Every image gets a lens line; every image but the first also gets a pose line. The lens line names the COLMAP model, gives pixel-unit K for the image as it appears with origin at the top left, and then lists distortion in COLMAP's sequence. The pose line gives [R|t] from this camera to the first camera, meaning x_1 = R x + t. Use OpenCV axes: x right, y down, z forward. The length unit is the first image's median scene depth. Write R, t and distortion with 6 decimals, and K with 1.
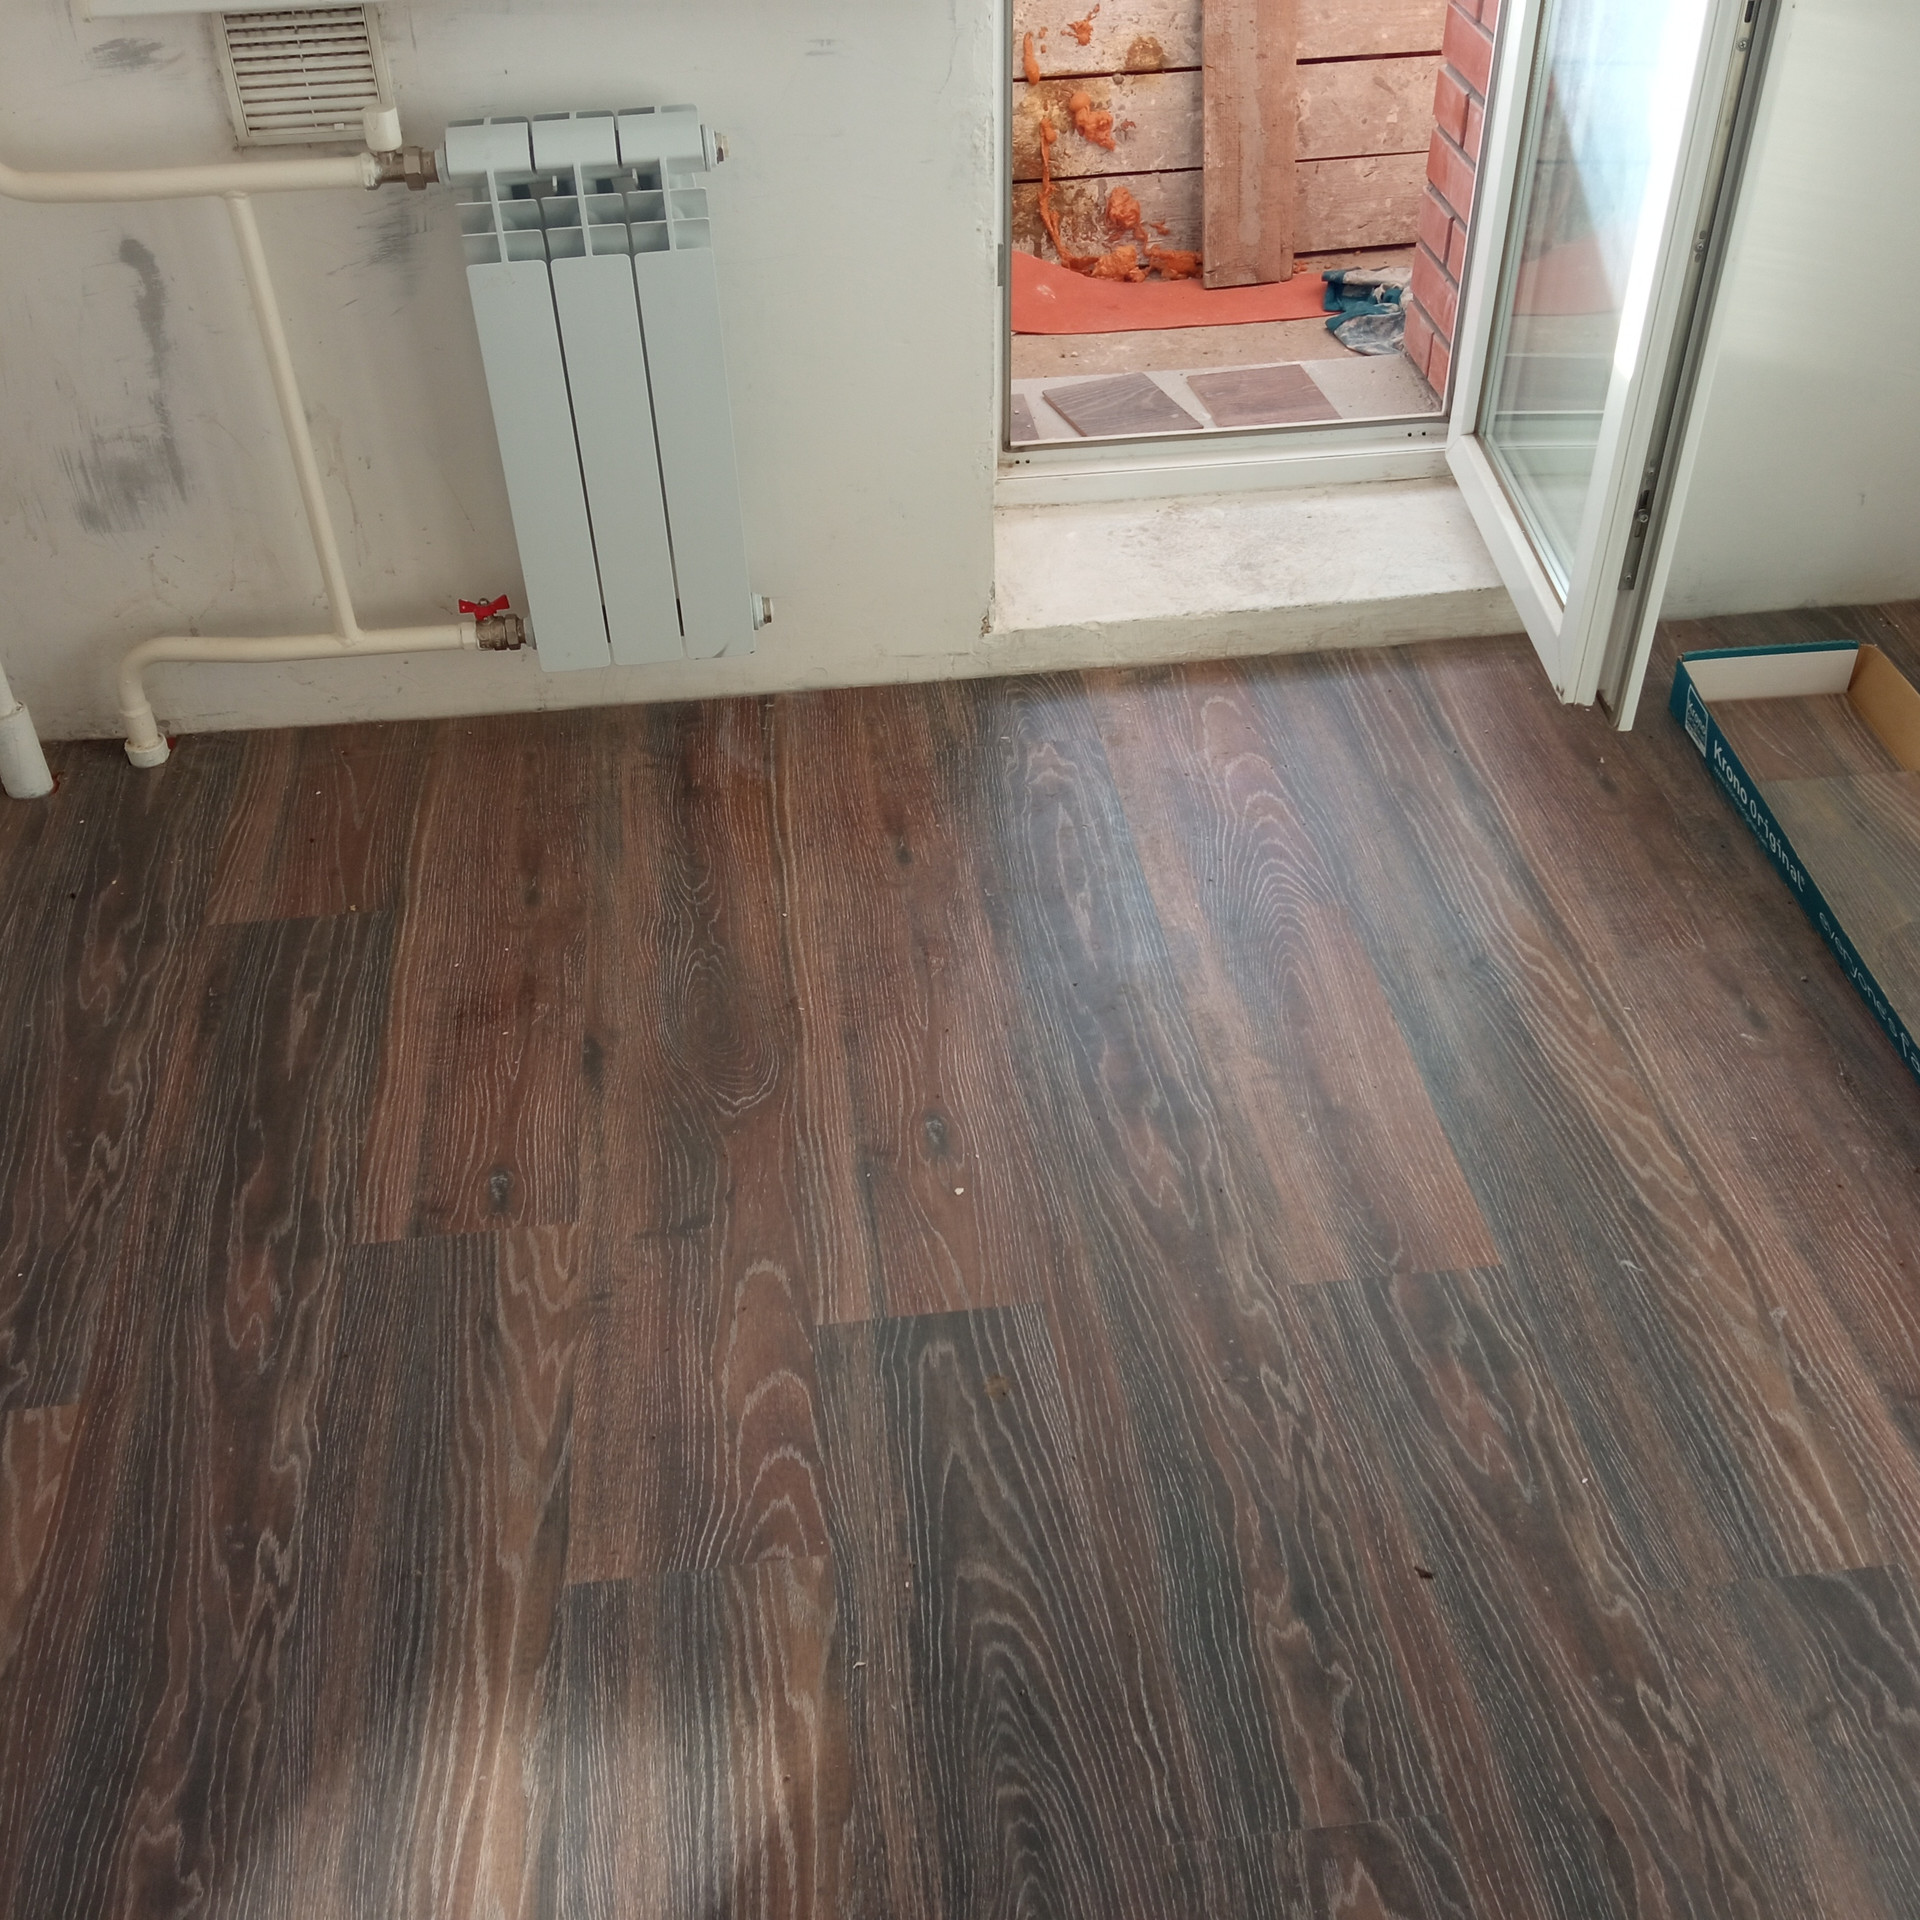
lens RADIAL K [[2076.5, 0, 959.1], [0, 2076.5, 969.8], [0, 0, 1]] dist [0.133118, -0.259486]
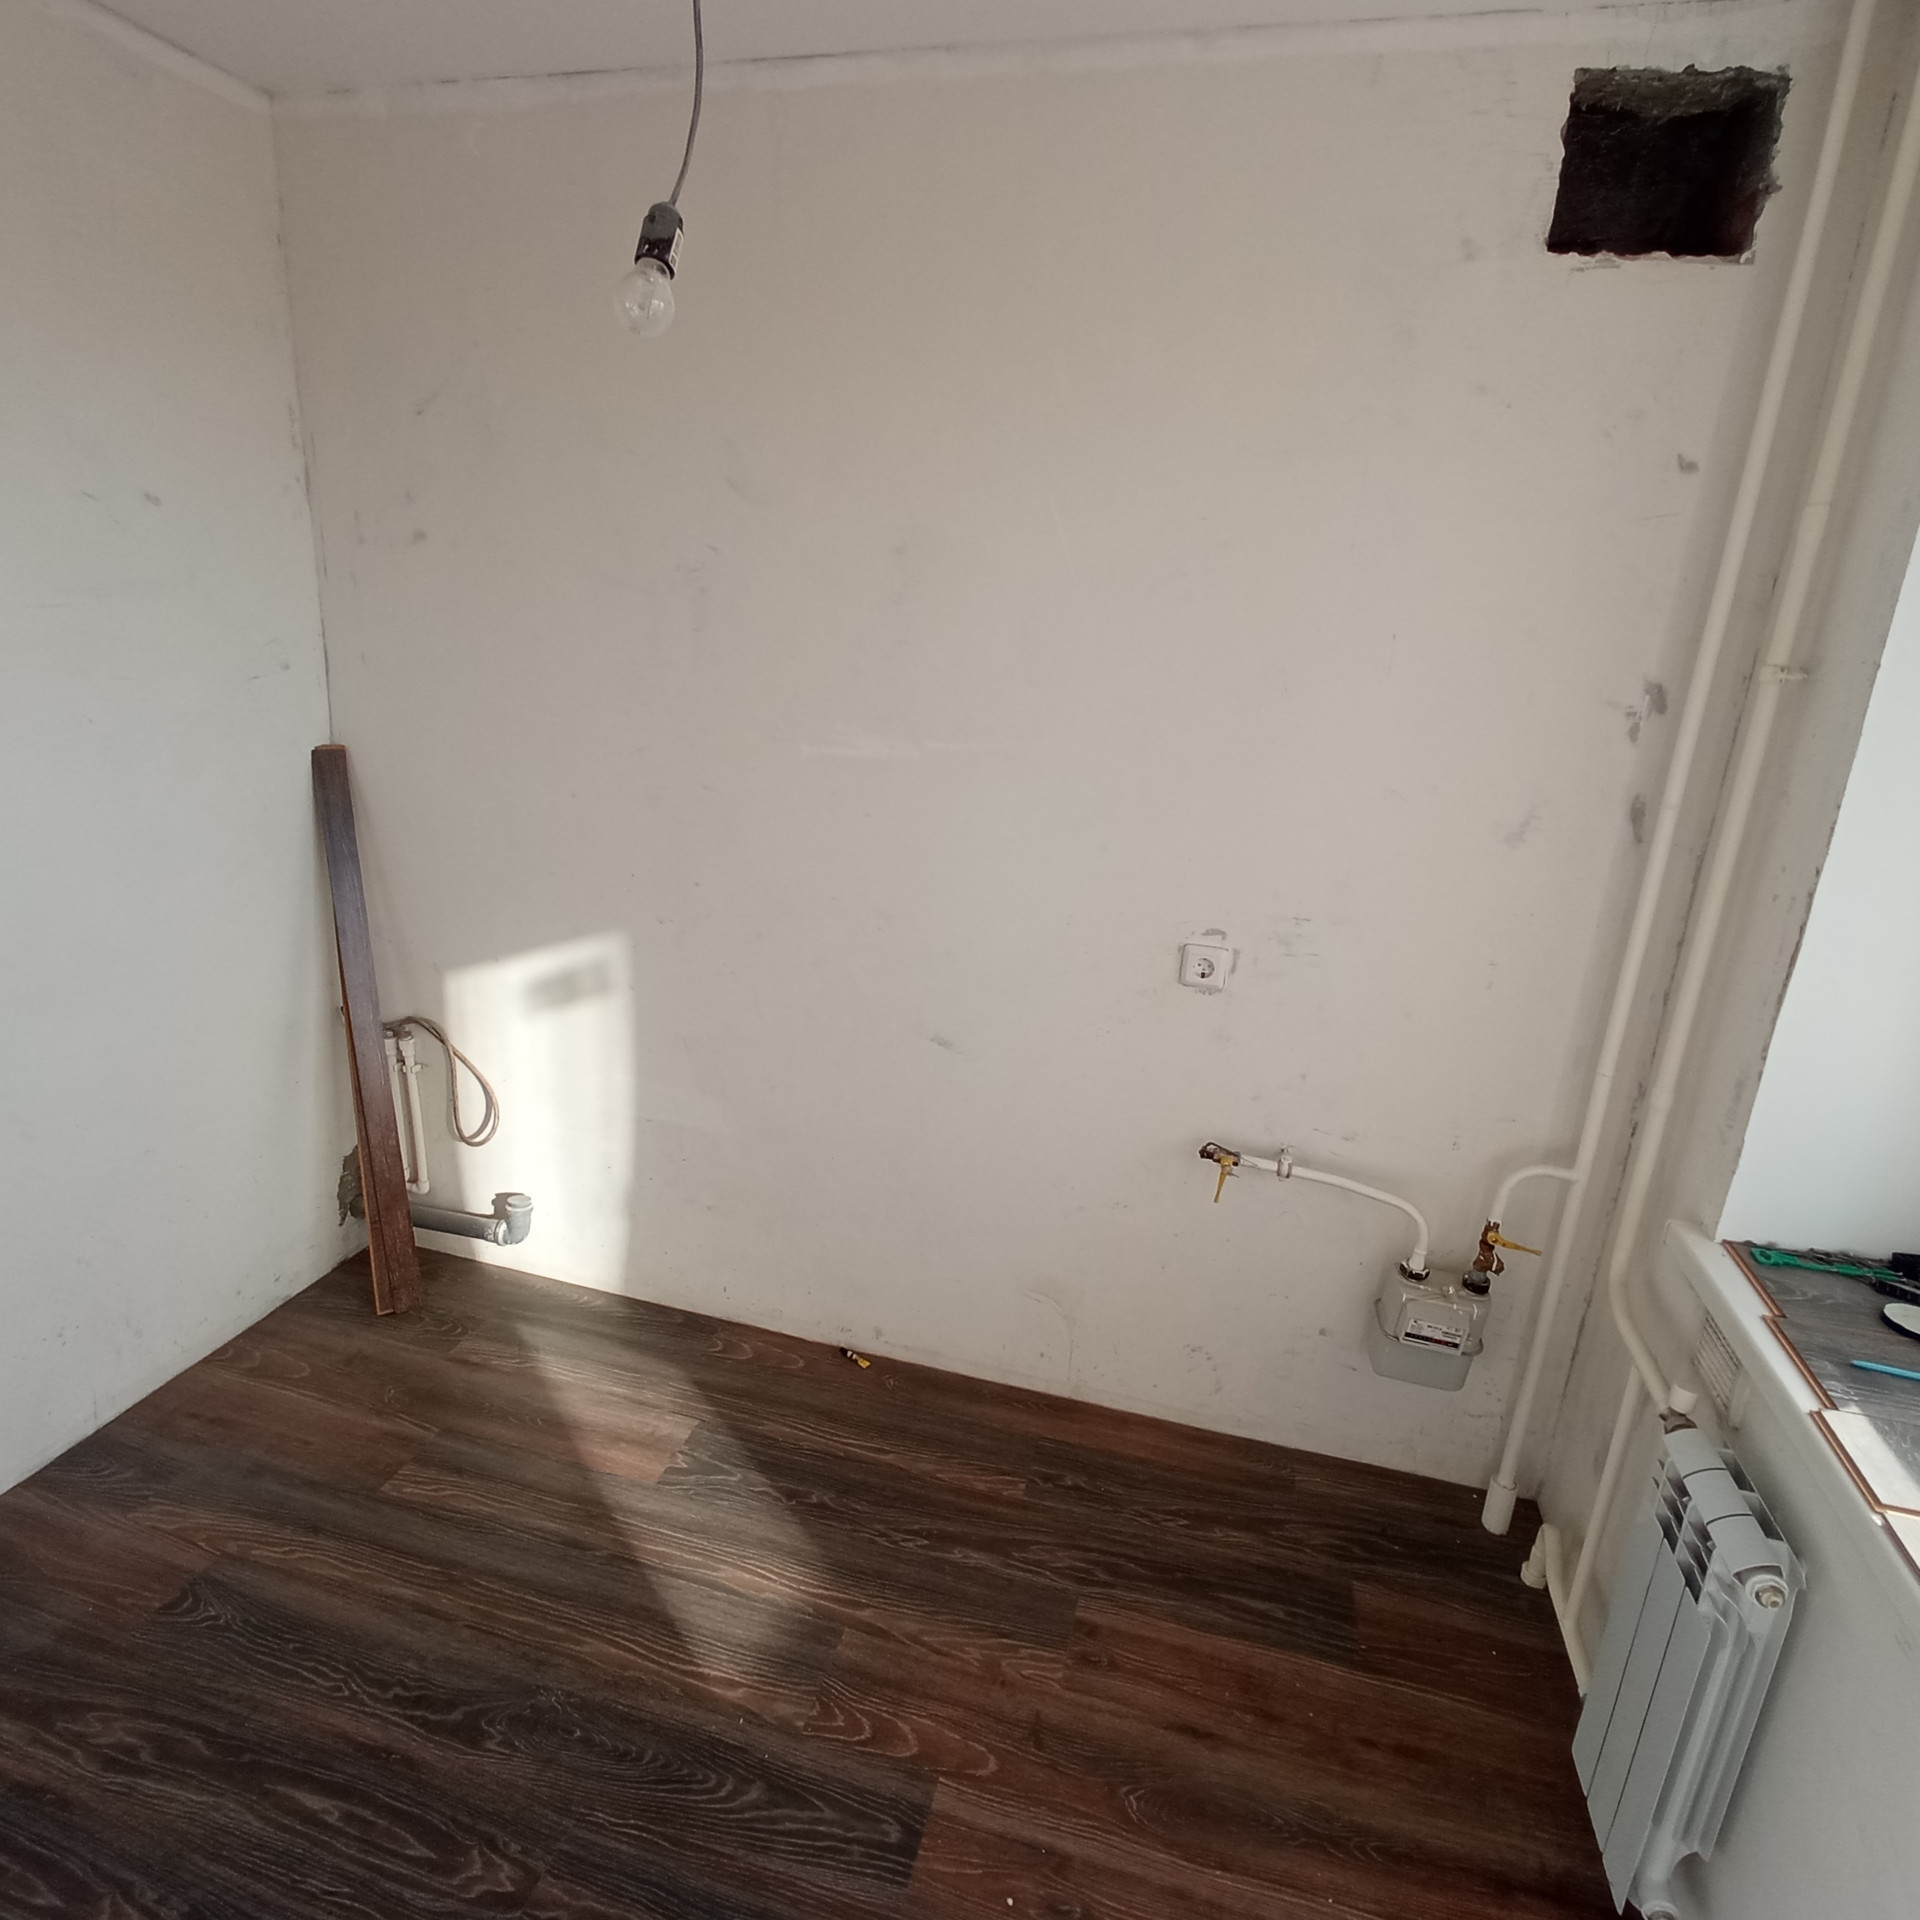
lens RADIAL K [[1133.3, 0, 936.0], [0, 1133.3, 959.8], [0, 0, 1]] dist [-0.032946, 0.016290]
pose [[-0.387150, 0.257605, -0.885299, 0.506267], [-0.626441, 0.631034, 0.457568, -0.595504], [0.676525, 0.731735, -0.082930, 0.484483]]
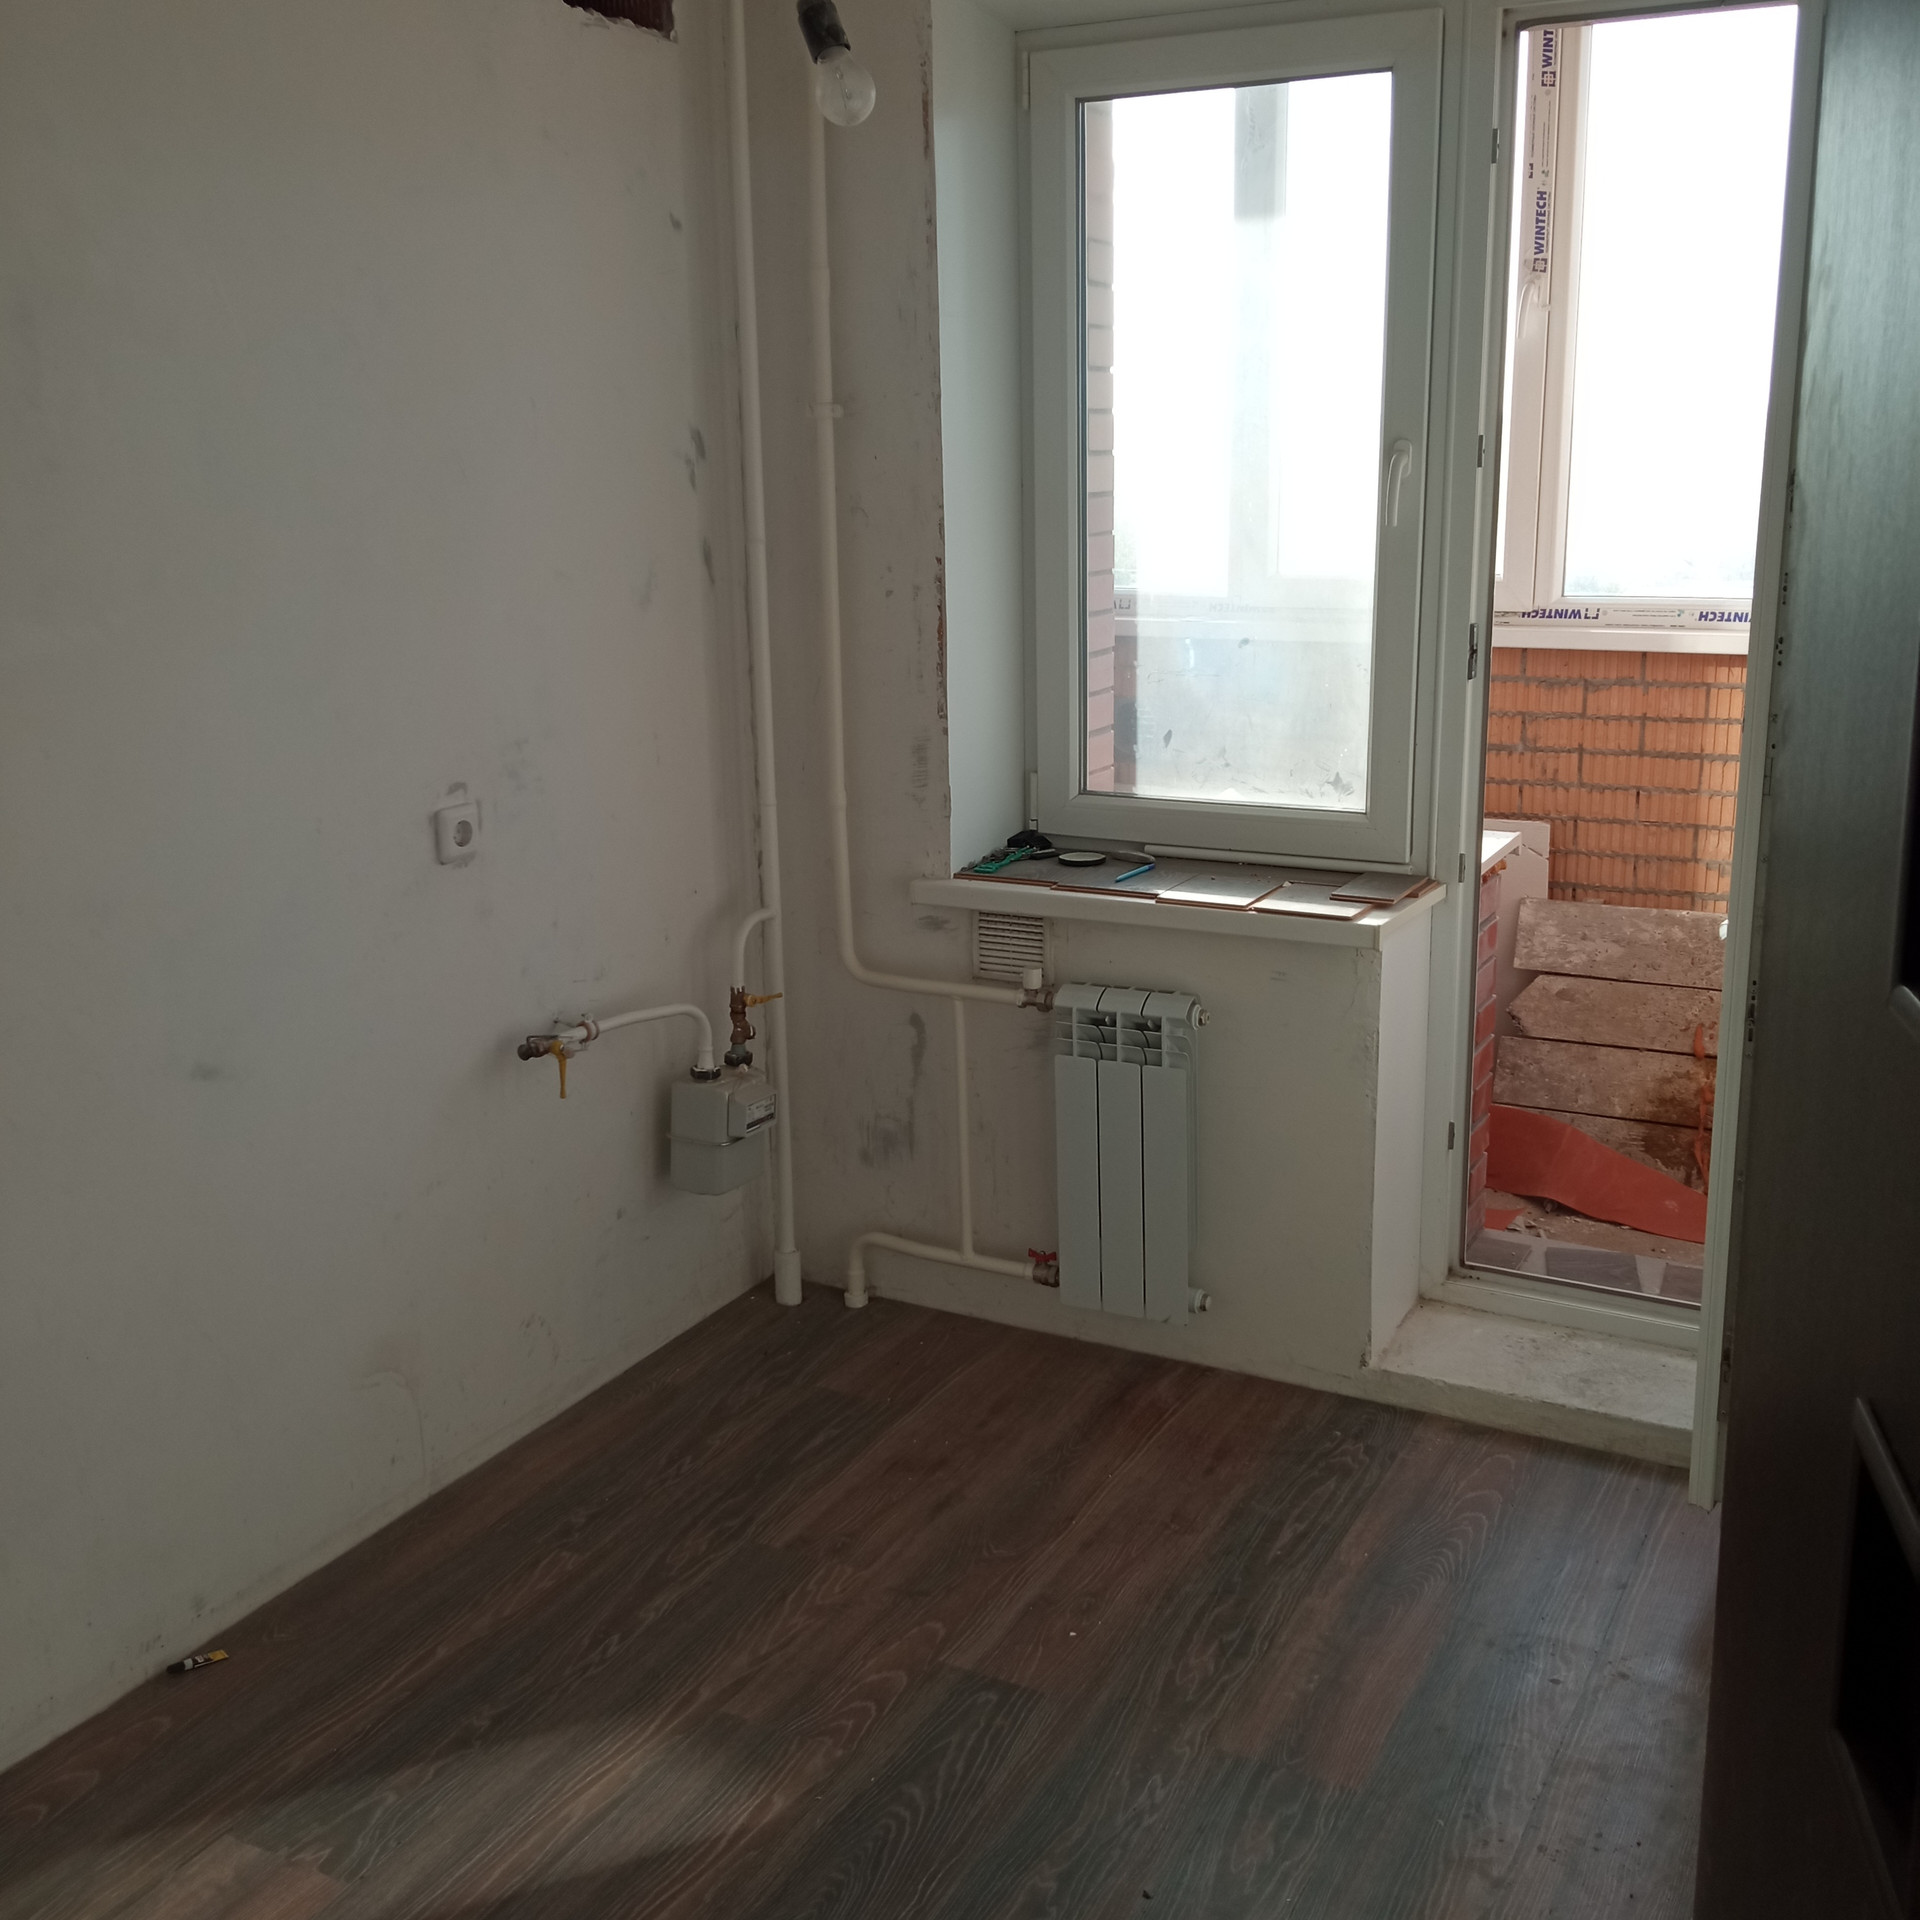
lens RADIAL K [[2108.6, 0, 948.6], [0, 2108.6, 965.3], [0, 0, 1]] dist [0.154491, -0.289332]
pose [[0.814014, 0.144601, -0.562558, 0.670669], [-0.364275, 0.881469, -0.300527, 0.161695], [0.452420, 0.449559, 0.770203, -0.430608]]
